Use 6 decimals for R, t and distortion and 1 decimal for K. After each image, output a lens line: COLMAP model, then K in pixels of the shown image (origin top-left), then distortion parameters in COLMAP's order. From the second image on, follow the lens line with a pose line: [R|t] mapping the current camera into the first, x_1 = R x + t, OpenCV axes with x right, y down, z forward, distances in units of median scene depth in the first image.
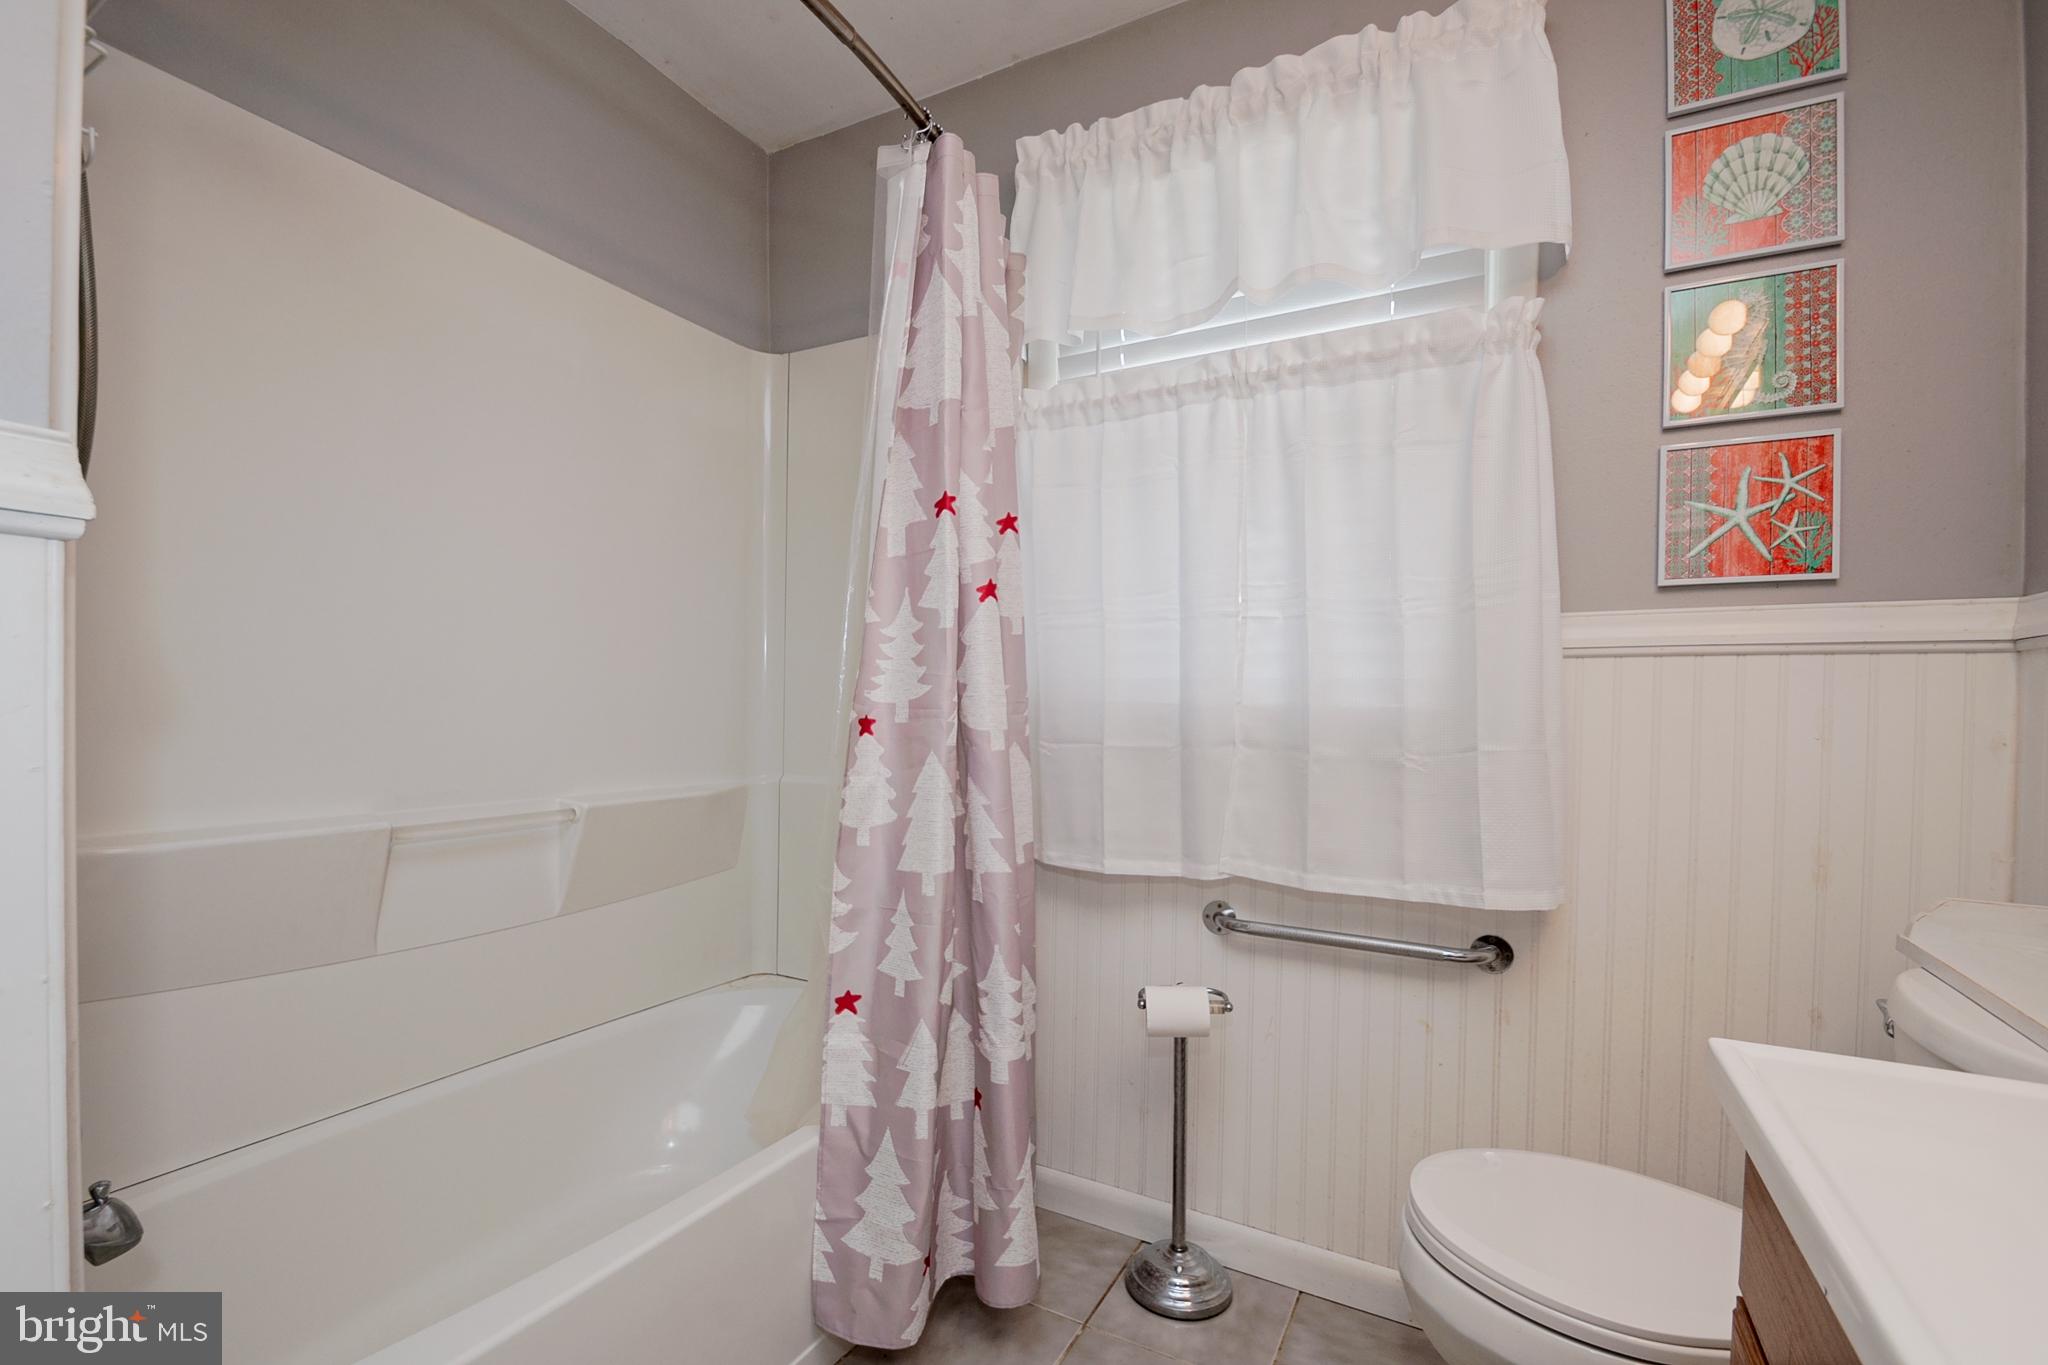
lens RADIAL K [[899.5, 0, 1004.9], [0, 899.5, 723.8], [0, 0, 1]] dist [0.009973, -0.015314]
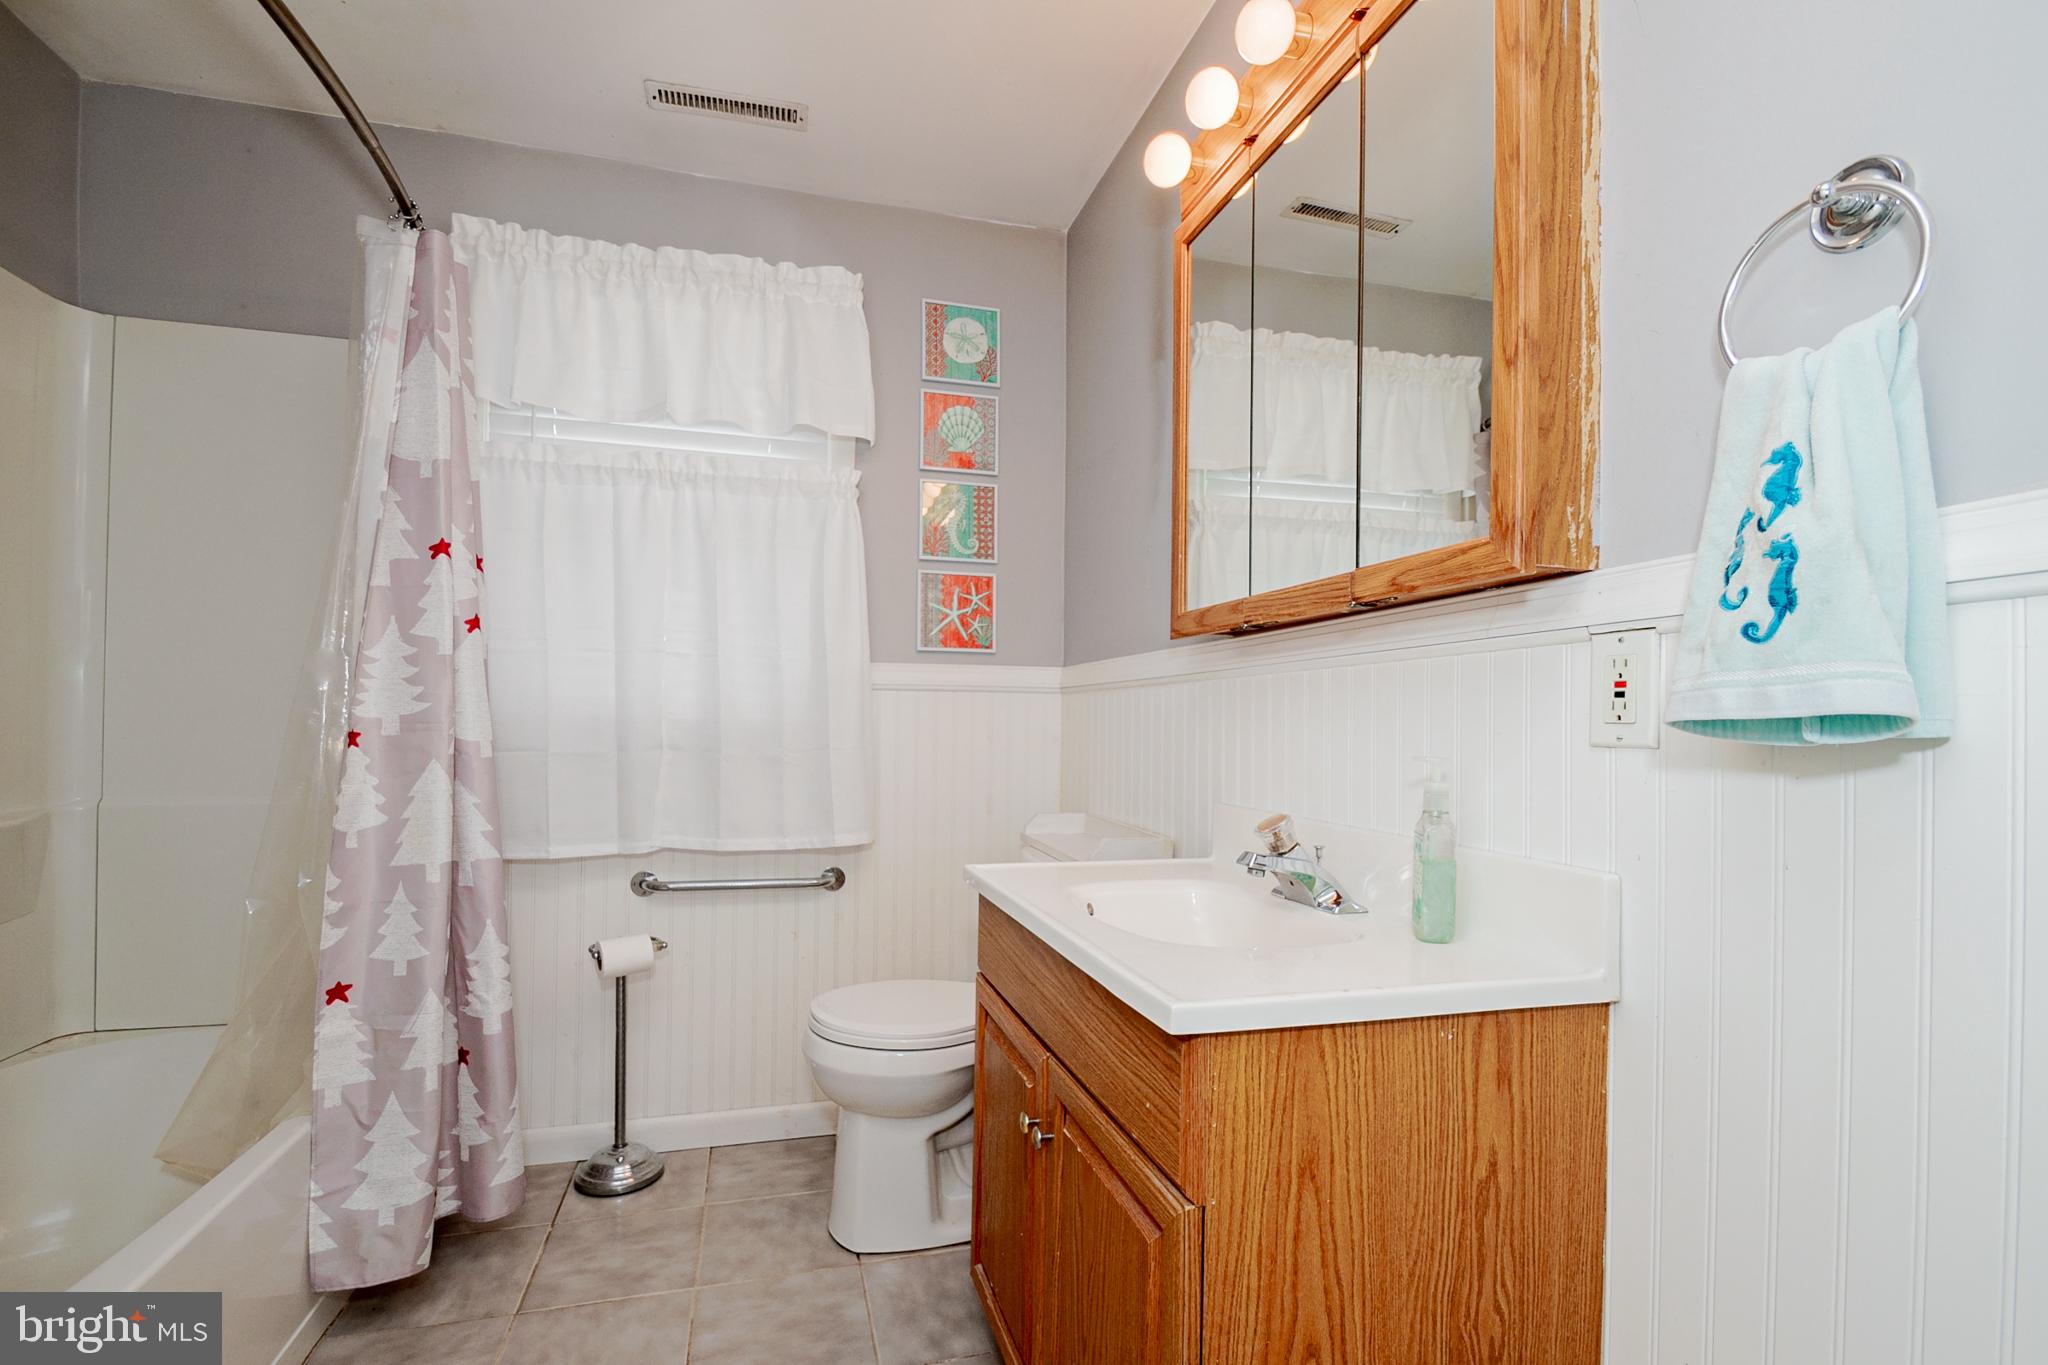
lens RADIAL K [[899.5, 0, 1004.9], [0, 899.5, 723.8], [0, 0, 1]] dist [0.009973, -0.015314]
pose [[0.714027, -0.004303, 0.700104, -0.356275], [0.009037, 0.999954, -0.003071, -0.005259], [-0.700059, 0.008519, 0.714034, -0.341221]]
